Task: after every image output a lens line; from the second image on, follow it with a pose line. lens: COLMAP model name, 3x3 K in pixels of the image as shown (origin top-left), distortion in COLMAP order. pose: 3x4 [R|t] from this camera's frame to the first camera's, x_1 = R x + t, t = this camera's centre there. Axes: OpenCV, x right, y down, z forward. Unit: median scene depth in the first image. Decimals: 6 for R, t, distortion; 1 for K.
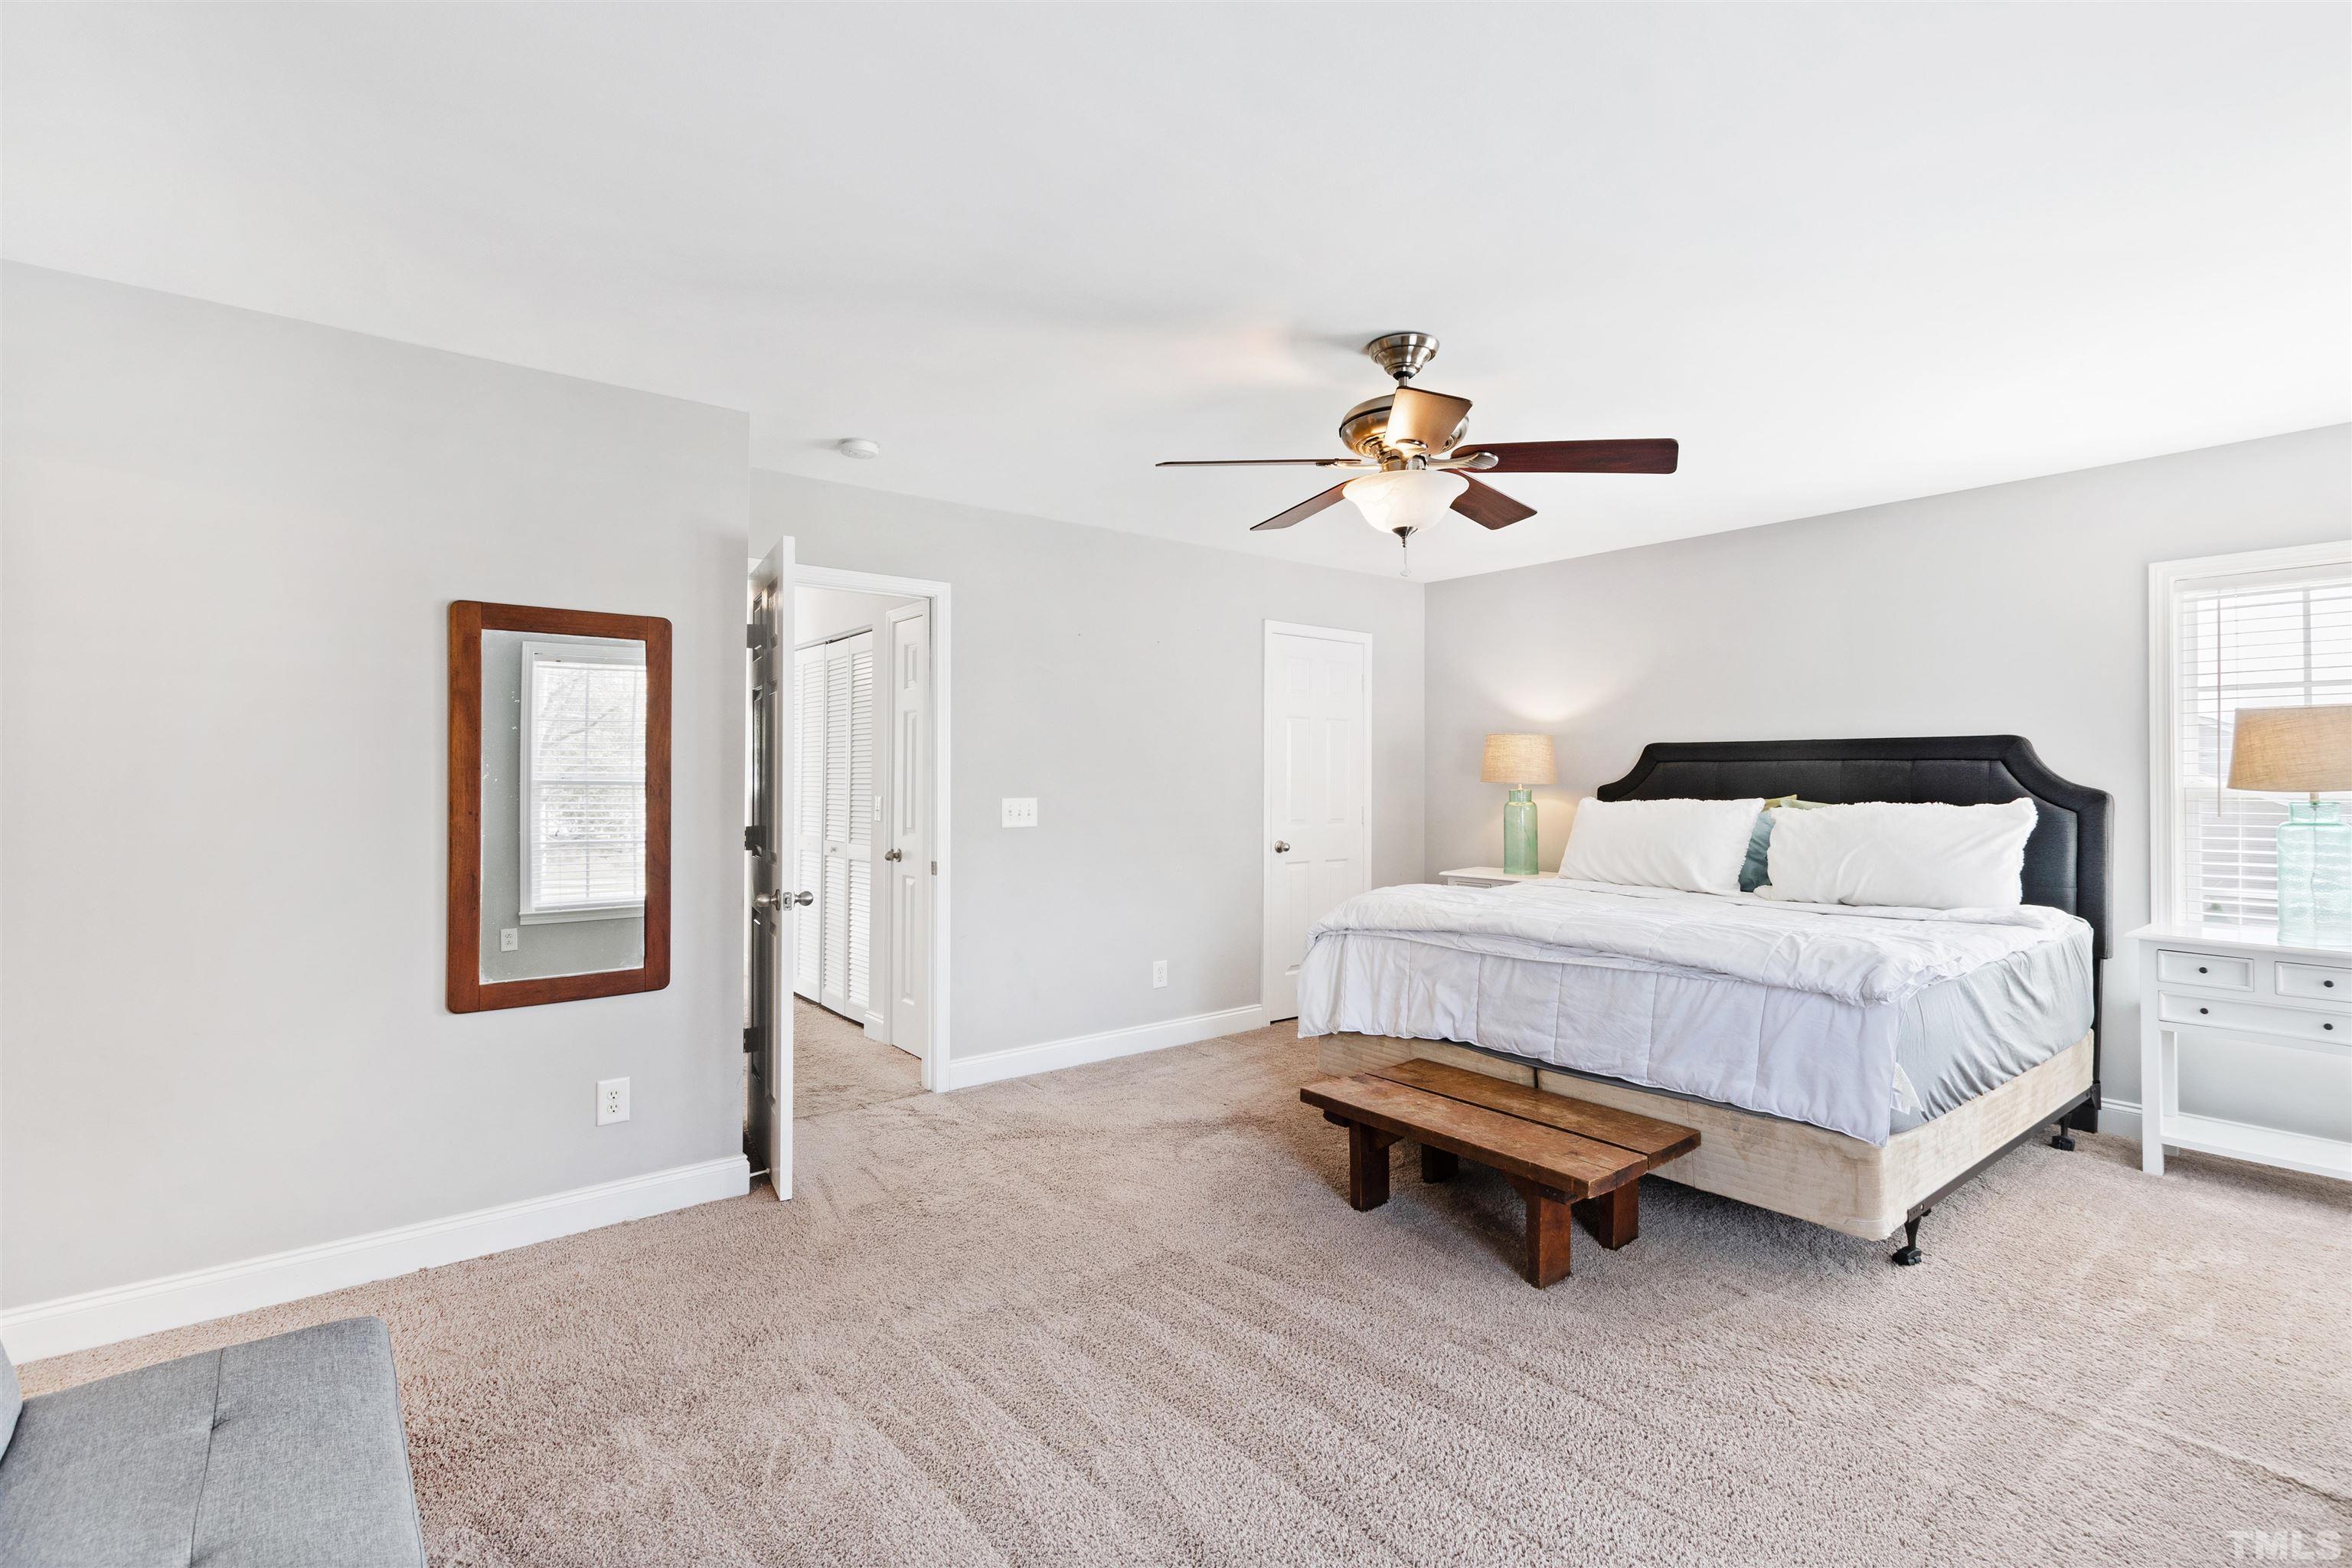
lens RADIAL K [[1054.4, 0, 1173.5], [0, 1054.4, 780.3], [0, 0, 1]] dist [0.012593, -0.002941]
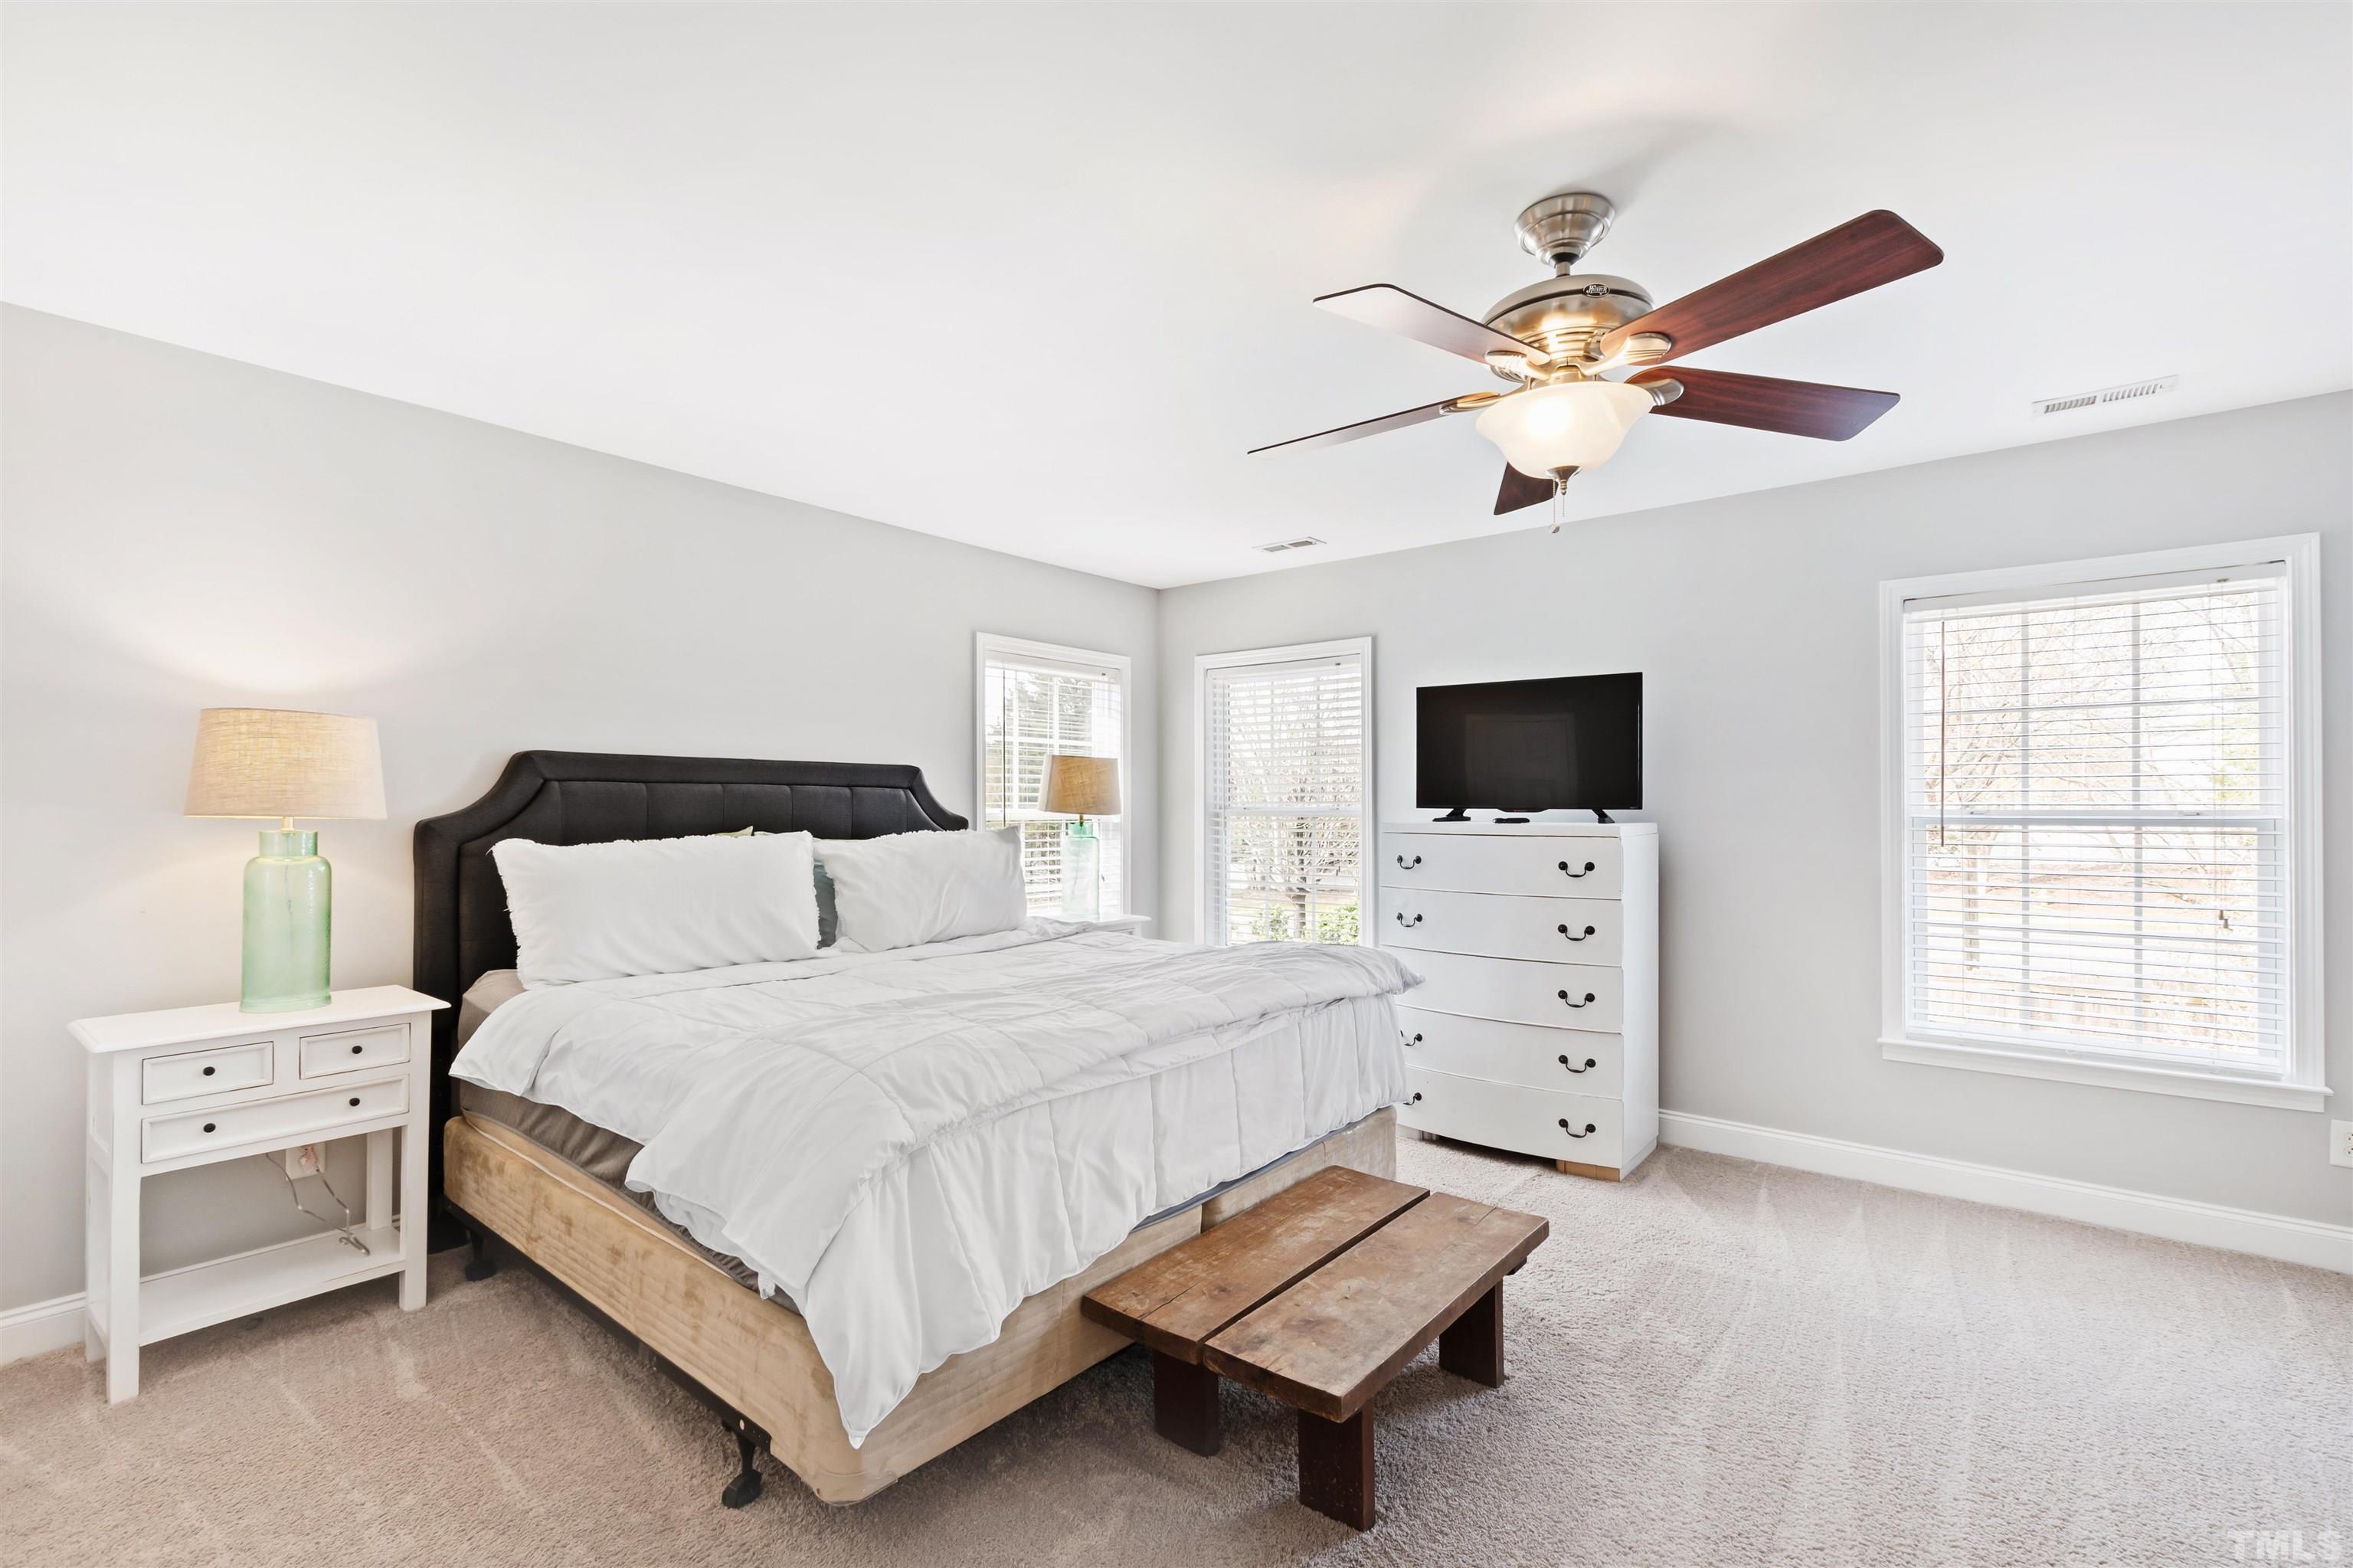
lens RADIAL K [[1054.8, 0, 1177.2], [0, 1054.8, 787.9], [0, 0, 1]] dist [0.012593, -0.002941]
pose [[-0.215976, 0.008491, 0.976362, -0.336840], [-0.000614, 0.999961, -0.008832, -0.010087], [-0.976398, -0.002506, -0.215963, 1.041022]]
